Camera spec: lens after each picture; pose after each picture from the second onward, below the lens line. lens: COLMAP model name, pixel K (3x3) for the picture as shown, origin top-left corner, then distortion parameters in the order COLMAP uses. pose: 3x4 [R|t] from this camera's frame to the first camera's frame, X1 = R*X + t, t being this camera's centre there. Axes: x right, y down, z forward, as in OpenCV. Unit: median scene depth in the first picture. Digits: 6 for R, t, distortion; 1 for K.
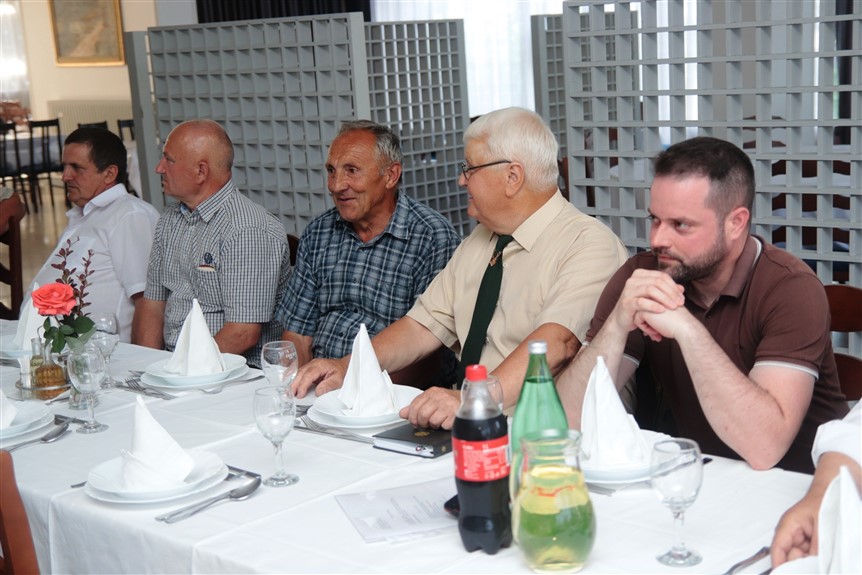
lens RADIAL K [[1362.3, 0, 431.0], [0, 1362.3, 287.5], [0, 0, 1]] dist [0.030655, 0.270589]
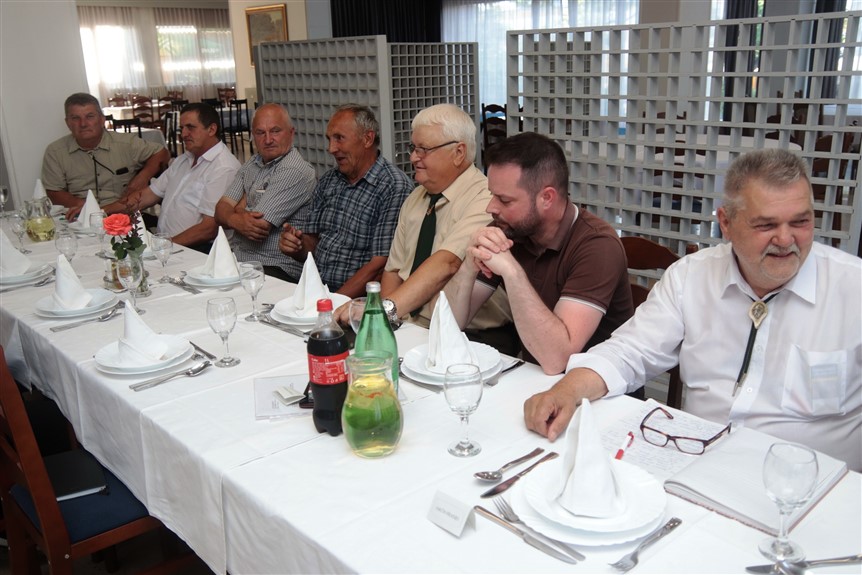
lens RADIAL K [[775.0, 0, 431.0], [0, 775.0, 287.5], [0, 0, 1]] dist [-0.008423, 0.001275]
pose [[0.993947, 0.052922, -0.096270, 0.144854], [-0.041884, 0.992681, 0.113266, -0.032054], [0.101560, -0.108549, 0.988890, 0.172128]]
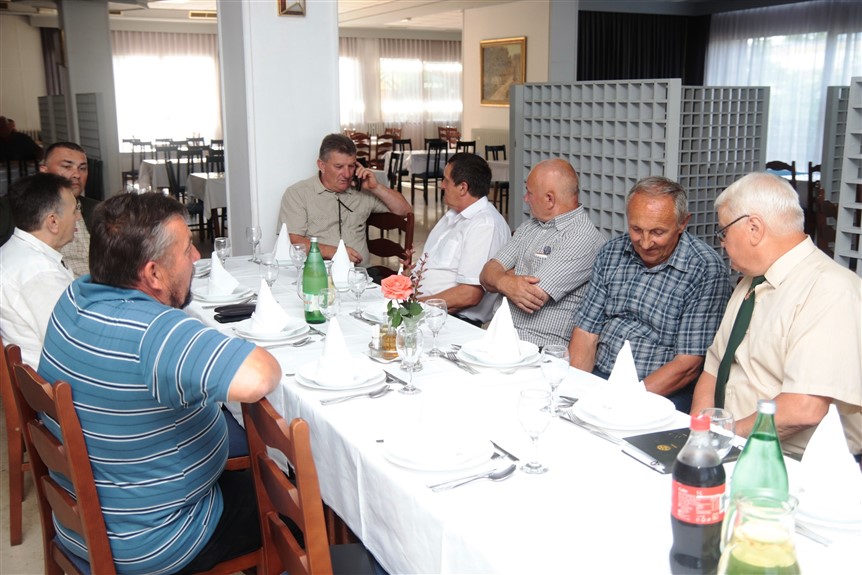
lens RADIAL K [[886.8, 0, 429.8], [0, 886.8, 308.0], [0, 0, 1]] dist [-0.077138, 0.279323]
pose [[0.939154, 0.129013, -0.318347, 0.027154], [-0.109152, 0.990838, 0.079540, -0.040488], [0.325692, -0.039952, 0.944631, 0.190387]]
